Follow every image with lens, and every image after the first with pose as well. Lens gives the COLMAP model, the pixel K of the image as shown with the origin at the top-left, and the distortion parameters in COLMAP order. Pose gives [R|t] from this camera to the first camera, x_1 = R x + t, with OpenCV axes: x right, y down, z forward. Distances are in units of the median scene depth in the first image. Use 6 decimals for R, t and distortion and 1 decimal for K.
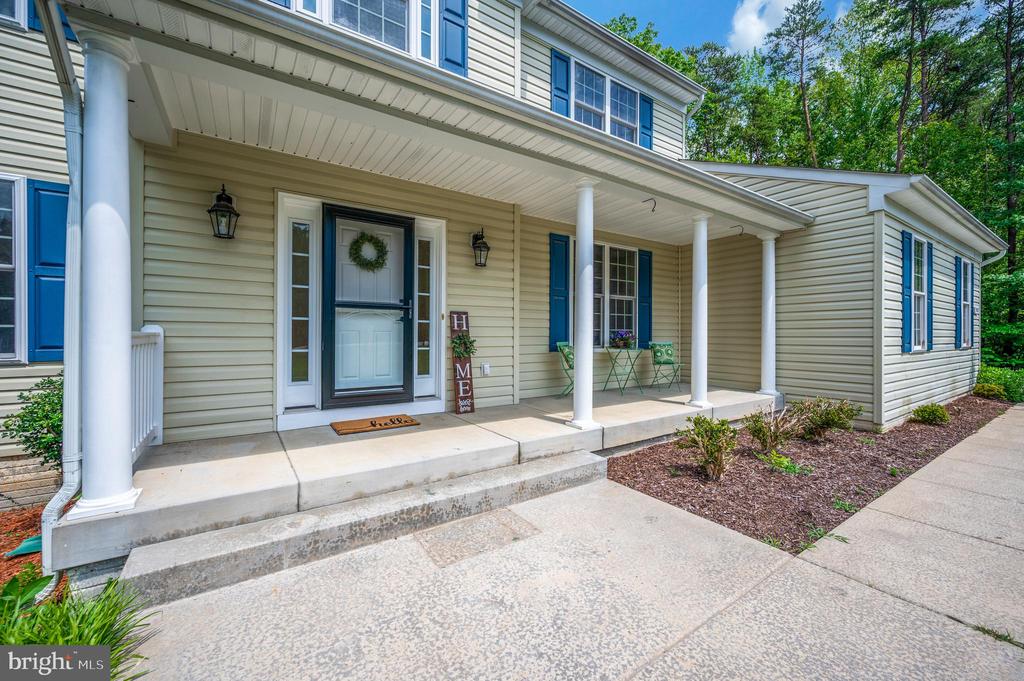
lens RADIAL K [[417.9, 0, 536.5], [0, 417.9, 333.1], [0, 0, 1]] dist [0.005876, 0.000186]
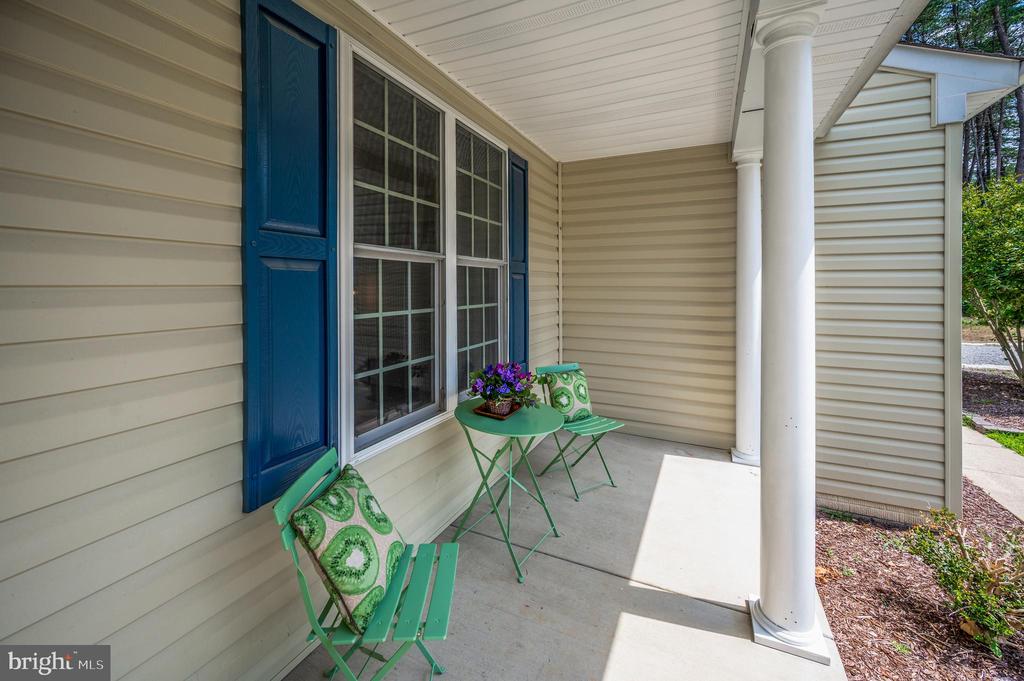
lens RADIAL K [[417.9, 0, 522.5], [0, 417.9, 281.4], [0, 0, 1]] dist [0.005876, 0.000186]
pose [[0.863007, 0.001707, 0.505189, 0.061707], [-0.000280, 0.999996, -0.002901, -0.096489], [-0.505192, 0.002363, 0.863004, 0.931366]]
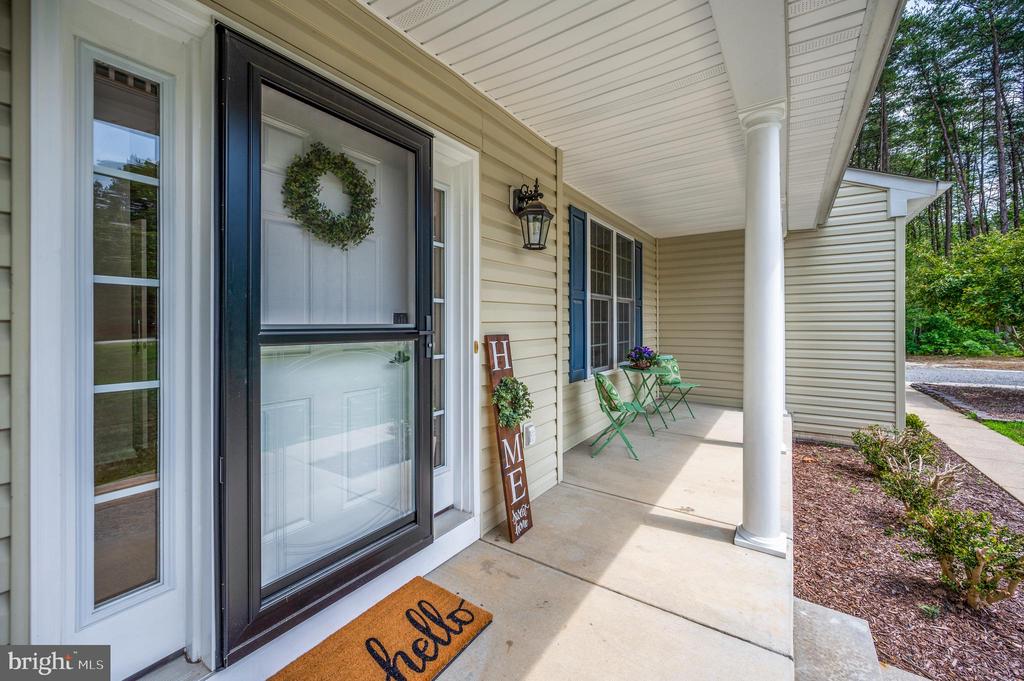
lens RADIAL K [[417.9, 0, 532.6], [0, 417.9, 322.3], [0, 0, 1]] dist [0.005876, 0.000186]
pose [[0.922539, -0.003473, 0.385888, -0.351315], [0.002081, 0.999990, 0.004026, -0.070015], [-0.385898, -0.002911, 0.922537, 0.517072]]
